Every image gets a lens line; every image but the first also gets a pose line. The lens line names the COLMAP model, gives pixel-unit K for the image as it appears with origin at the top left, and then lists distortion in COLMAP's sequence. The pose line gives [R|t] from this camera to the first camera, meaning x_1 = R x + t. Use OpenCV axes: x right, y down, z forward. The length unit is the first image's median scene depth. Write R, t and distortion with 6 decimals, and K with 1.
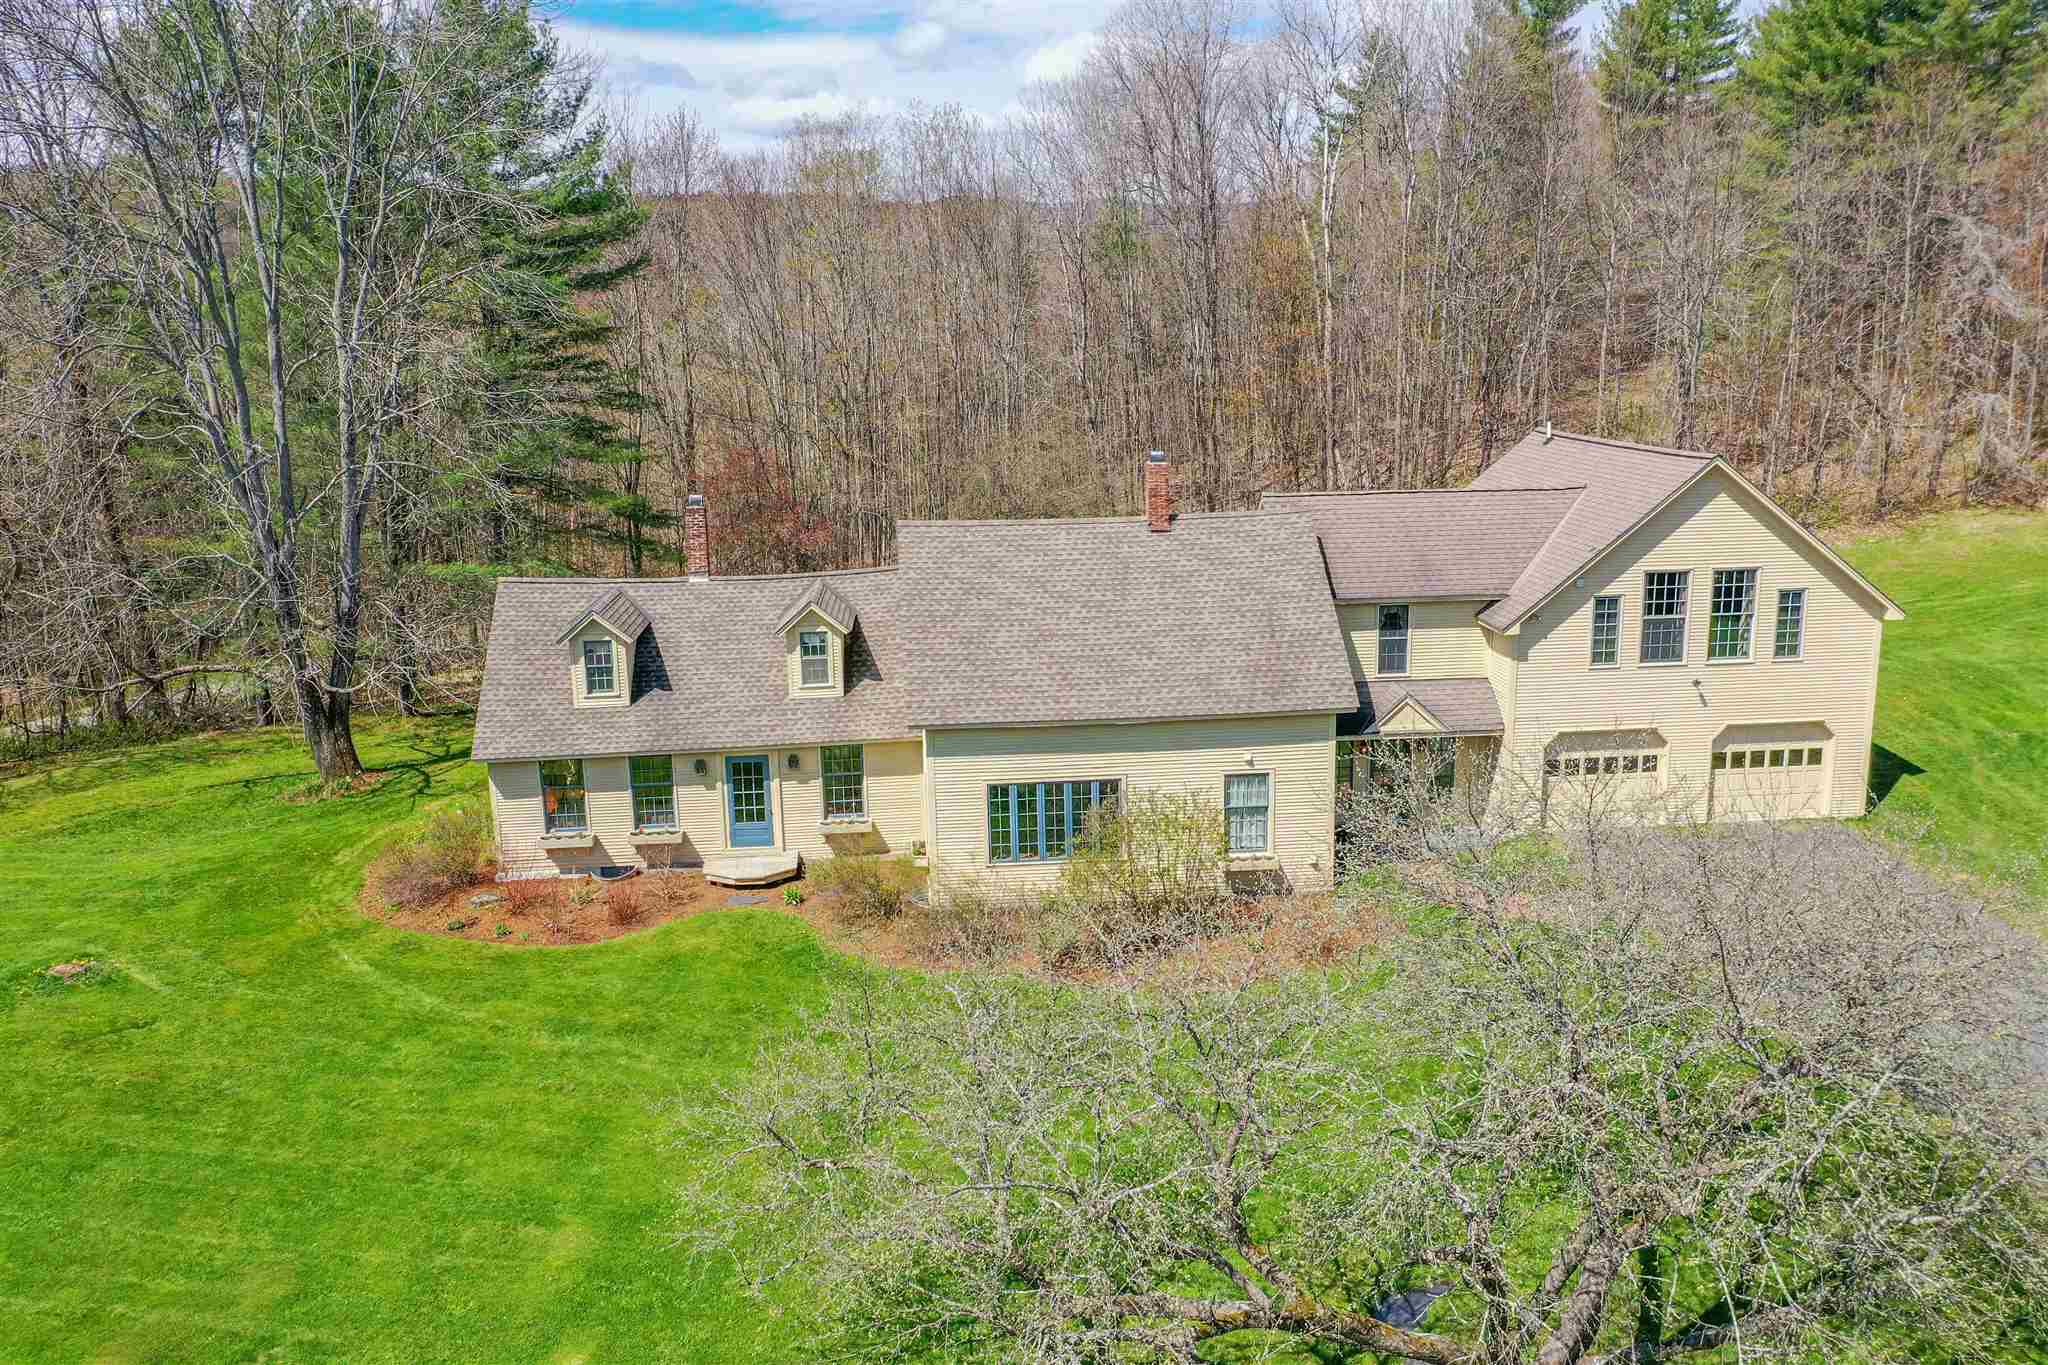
lens RADIAL K [[1613.8, 0, 1020.9], [0, 1613.8, 671.5], [0, 0, 1]] dist [-0.001520, 0.007232]
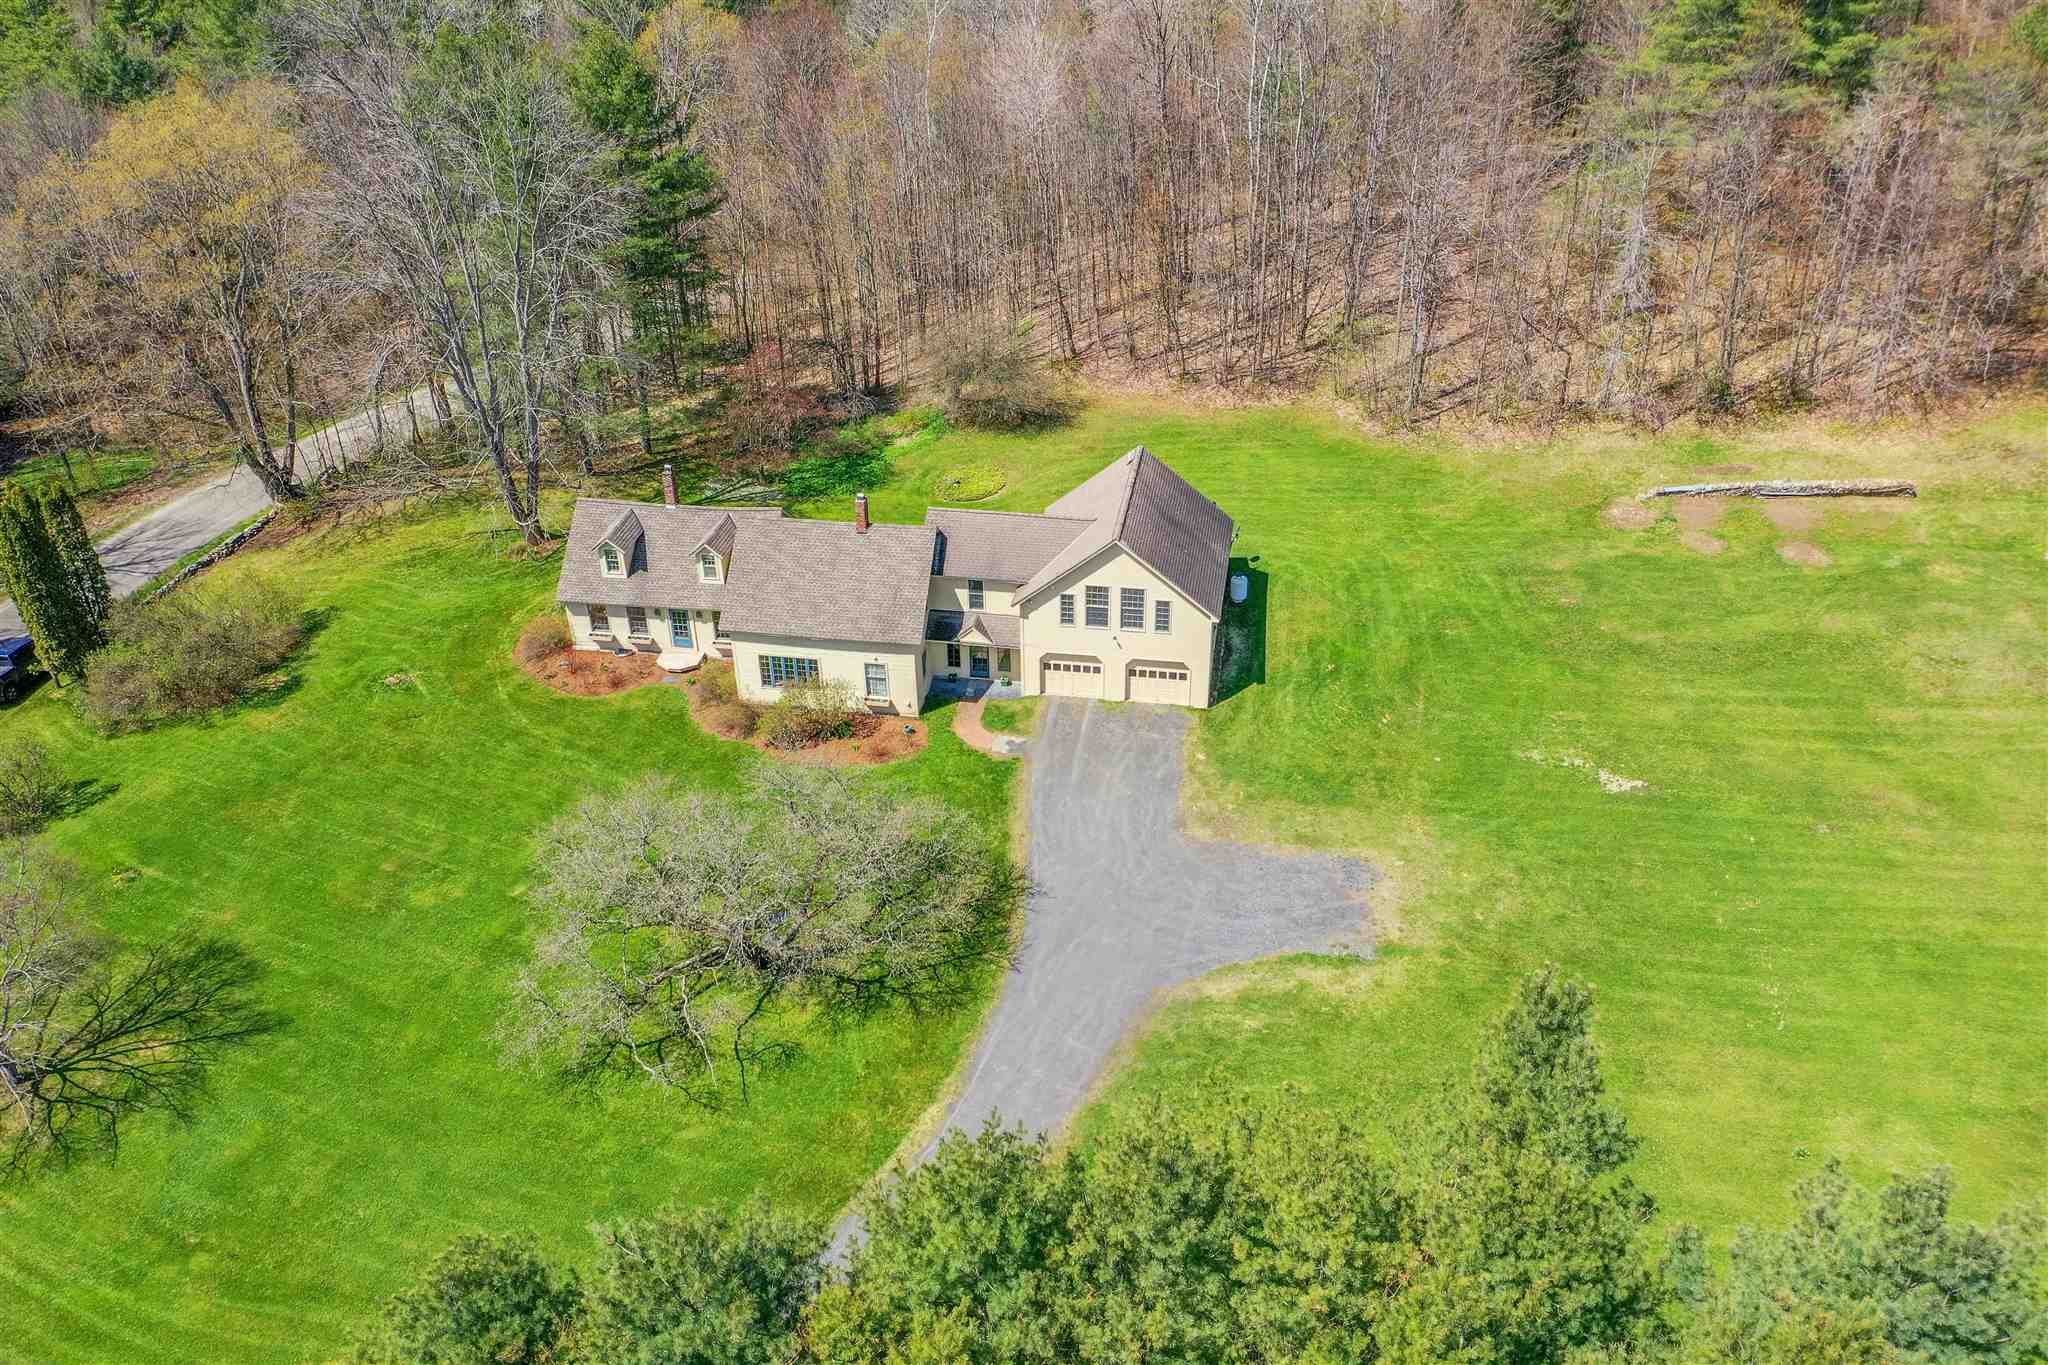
lens RADIAL K [[1613.8, 0, 1028.8], [0, 1613.8, 687.9], [0, 0, 1]] dist [-0.001520, 0.007232]
pose [[0.969095, 0.137572, -0.204766, 0.729927], [-0.056108, 0.931224, 0.360102, -0.645386], [0.240223, -0.337484, 0.910163, -0.856367]]
